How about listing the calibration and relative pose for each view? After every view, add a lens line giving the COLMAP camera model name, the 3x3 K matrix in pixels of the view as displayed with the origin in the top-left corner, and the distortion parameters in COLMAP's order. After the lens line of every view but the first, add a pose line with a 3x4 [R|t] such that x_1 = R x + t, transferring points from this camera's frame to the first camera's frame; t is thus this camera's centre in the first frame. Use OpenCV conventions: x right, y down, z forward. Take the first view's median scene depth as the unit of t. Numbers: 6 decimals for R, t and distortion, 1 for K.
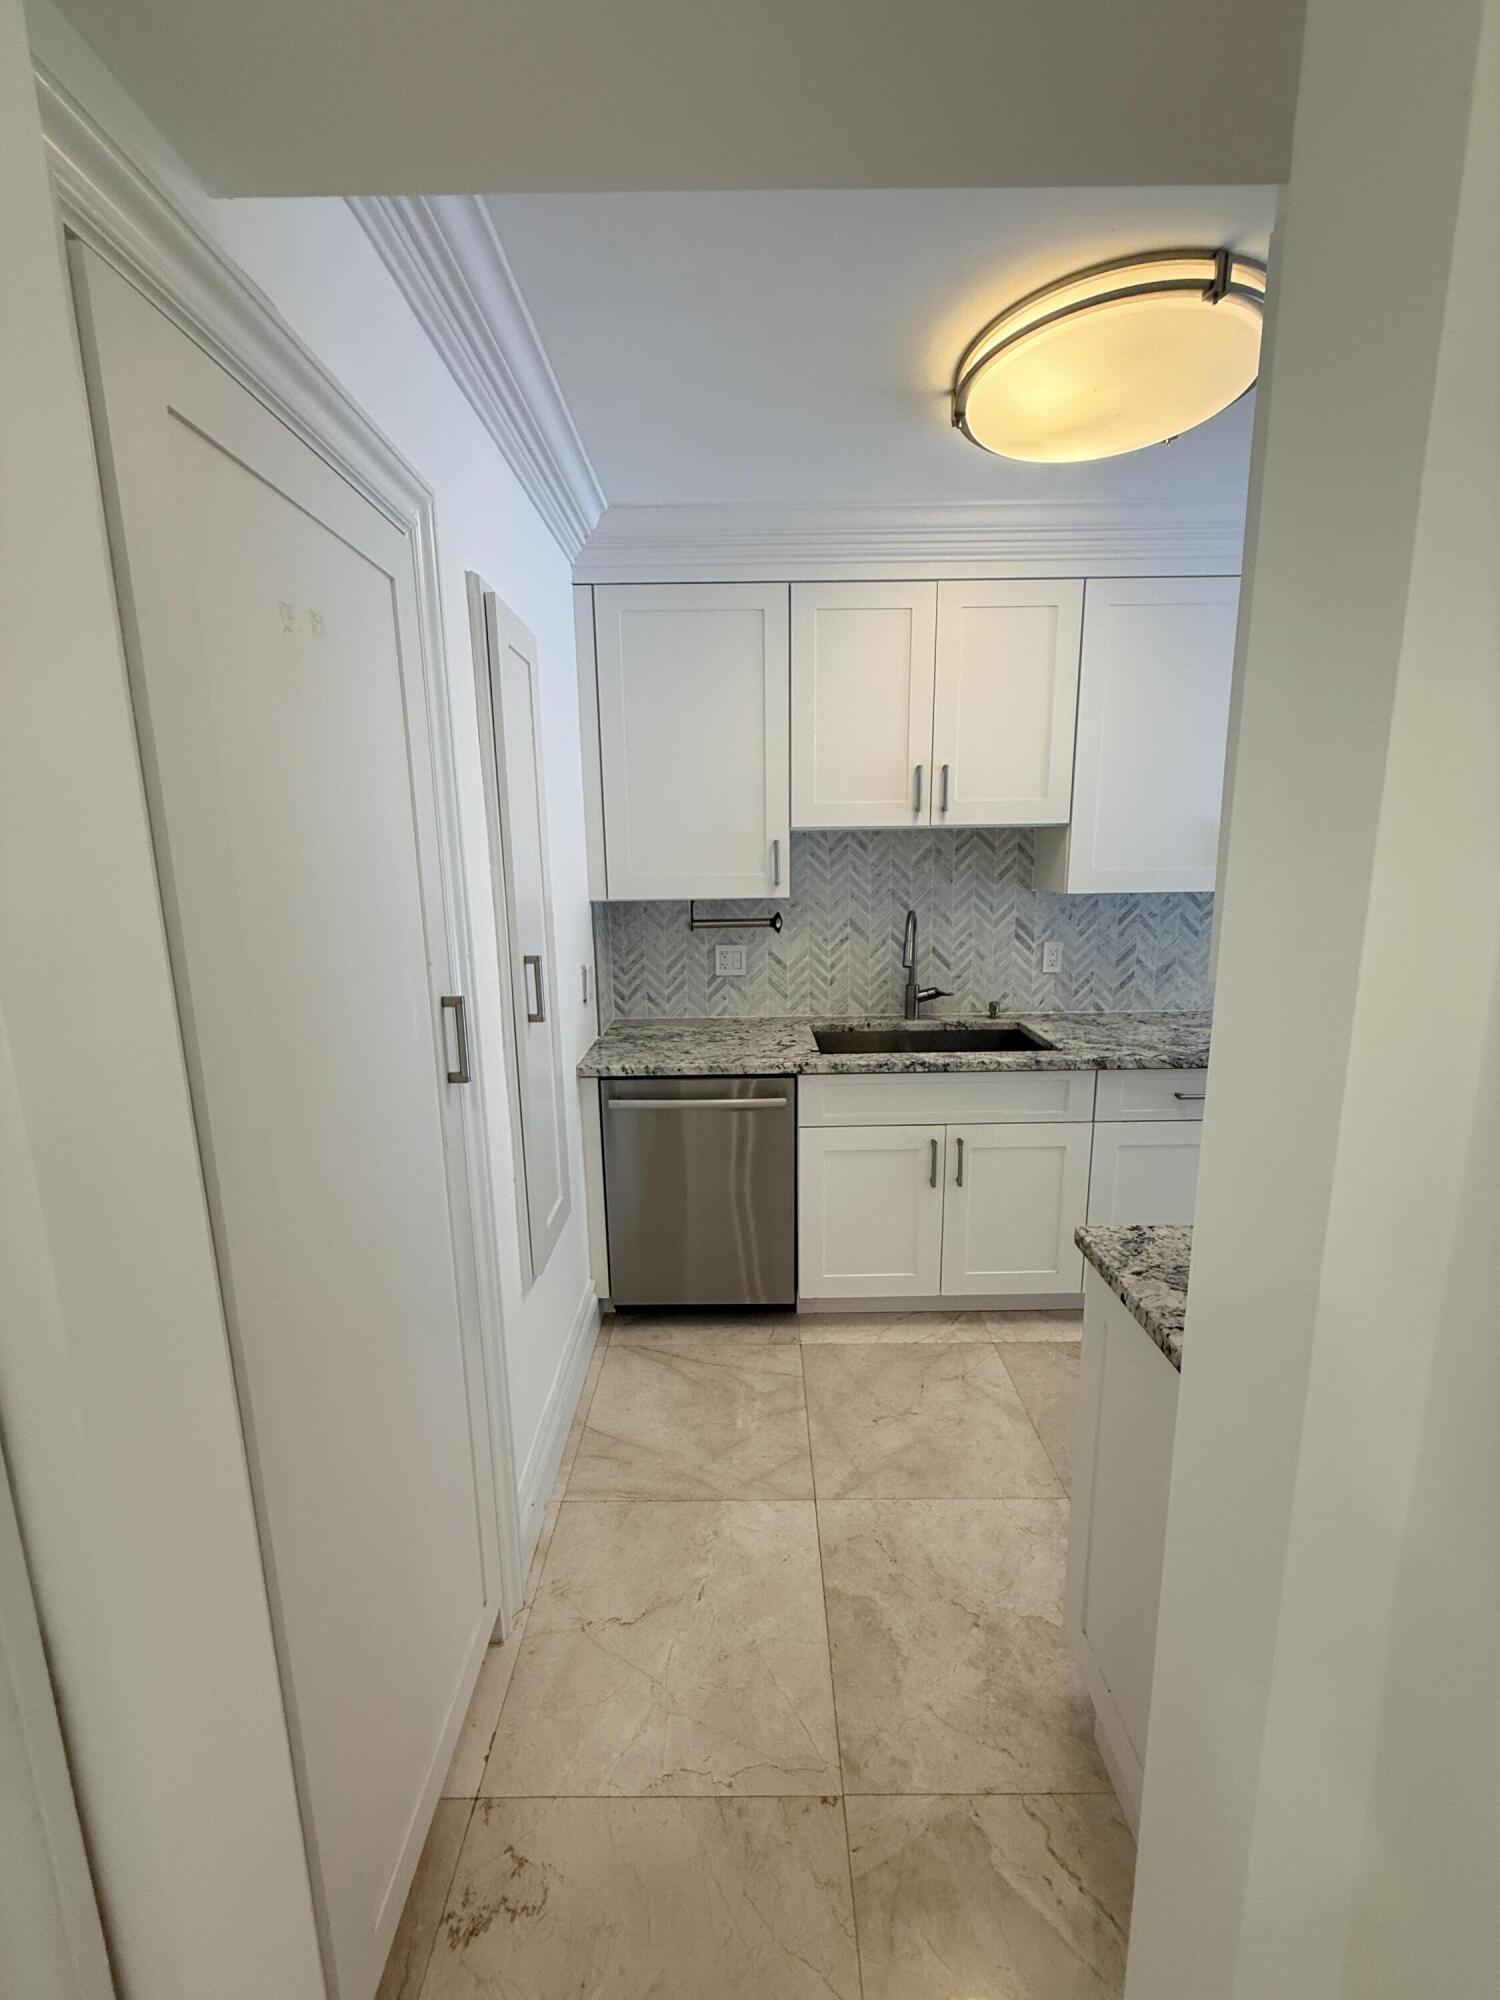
lens RADIAL K [[798.3, 0, 749.0], [0, 798.3, 993.0], [0, 0, 1]] dist [-0.001965, 0.000810]
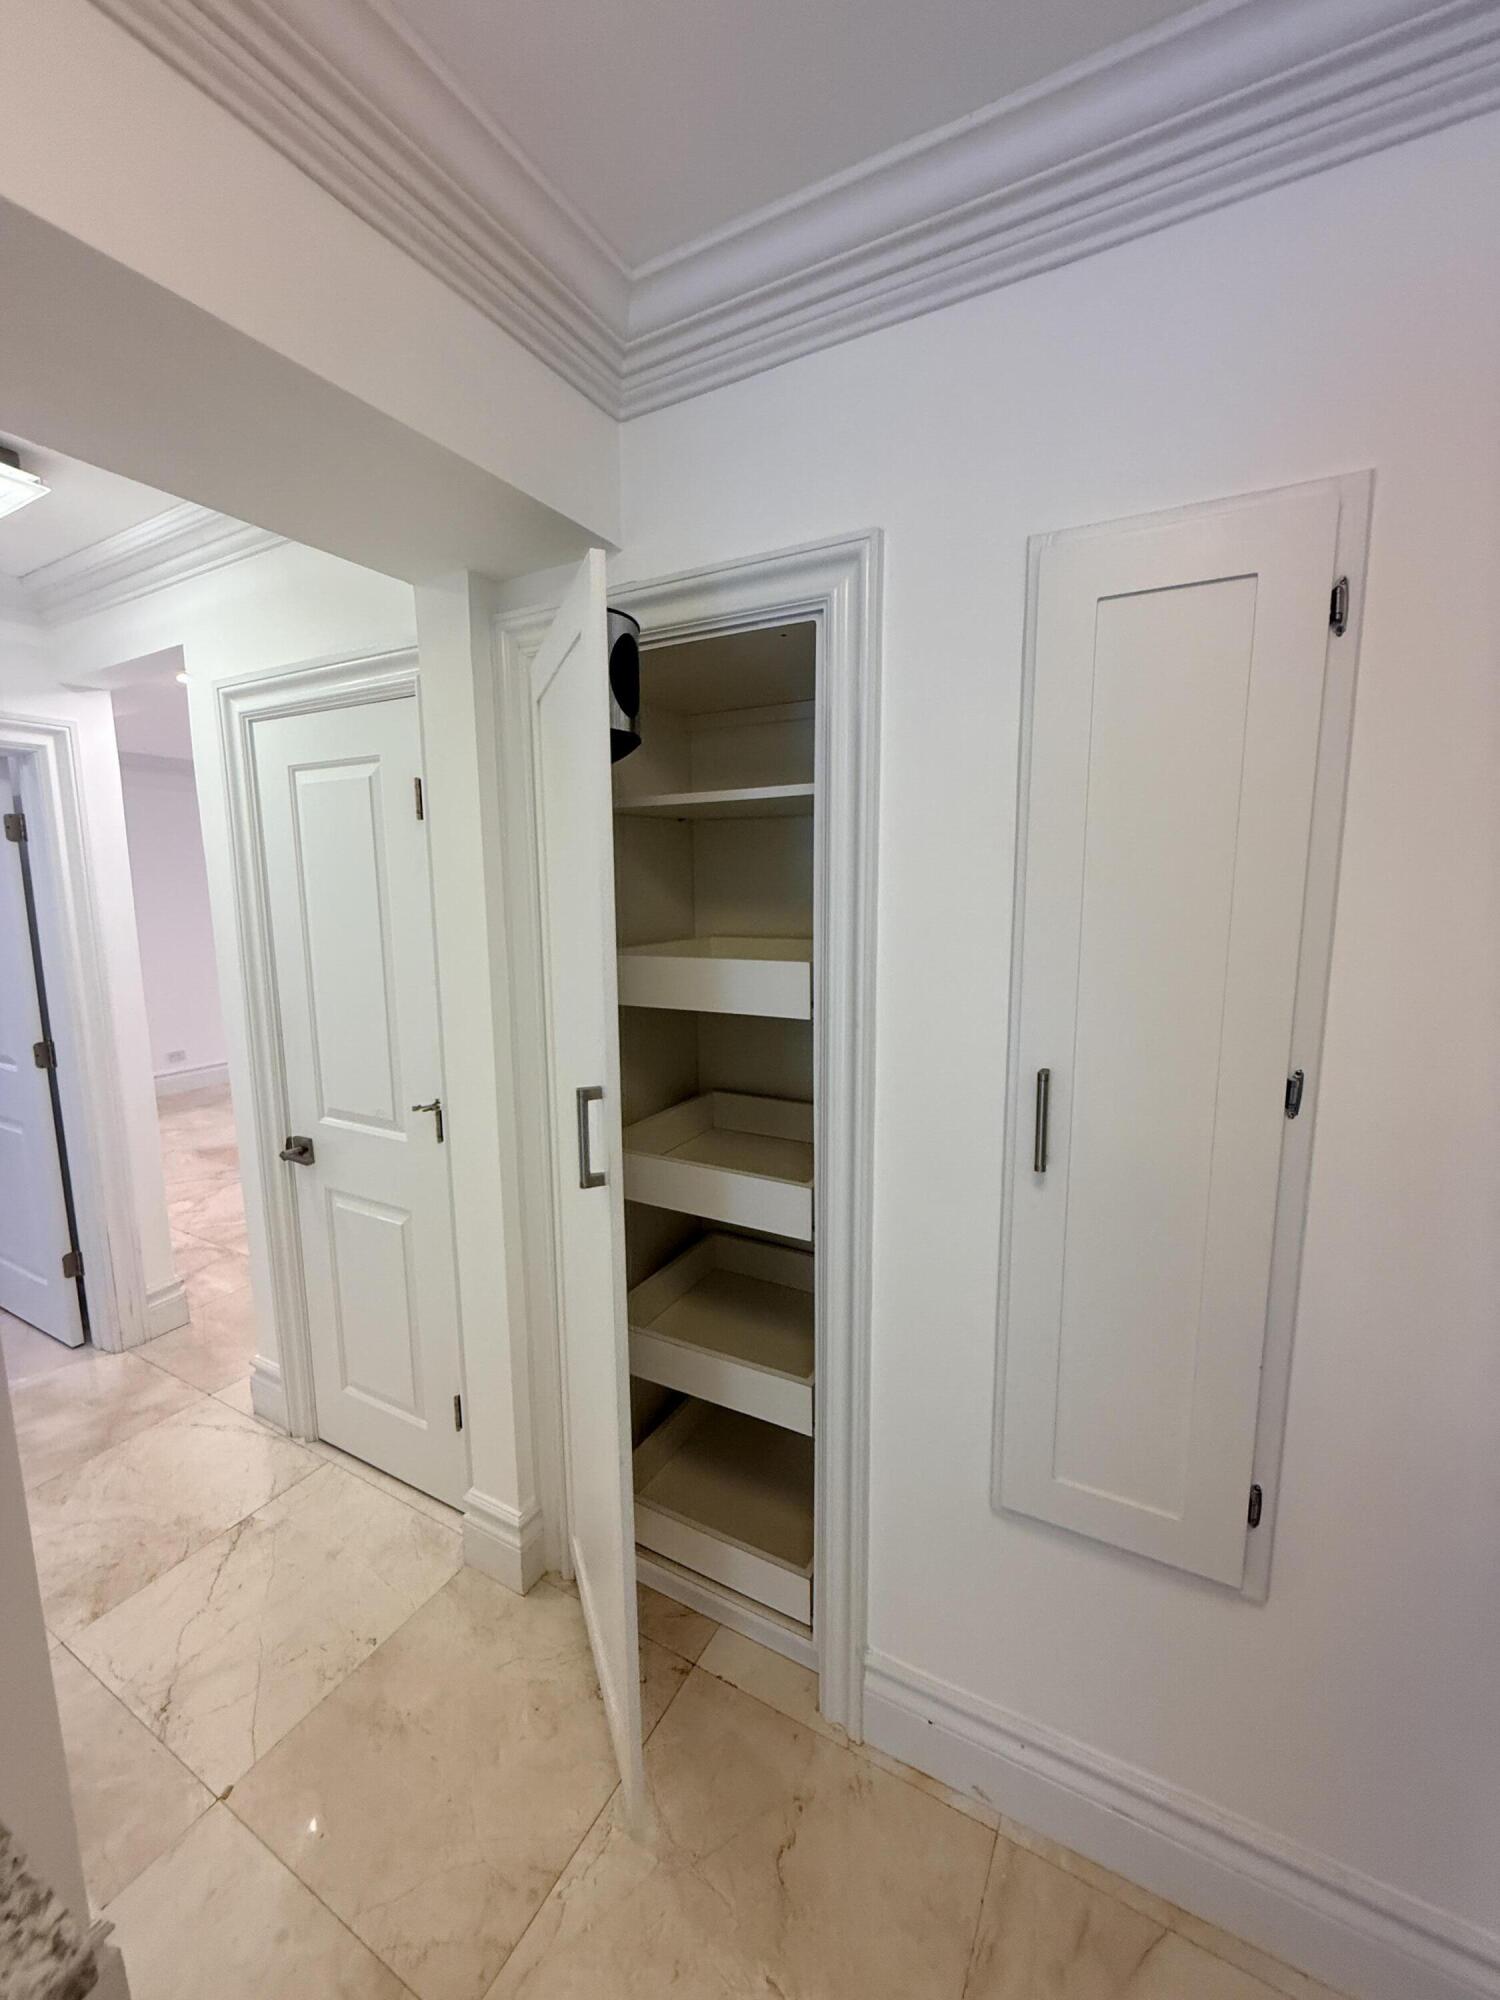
lens RADIAL K [[798.3, 0, 753.5], [0, 798.3, 1001.9], [0, 0, 1]] dist [-0.001965, 0.000810]
pose [[-0.484947, 0.143345, -0.862716, 0.272913], [-0.142600, 0.960312, 0.239719, -0.148792], [0.862839, 0.239274, -0.445259, 0.703442]]
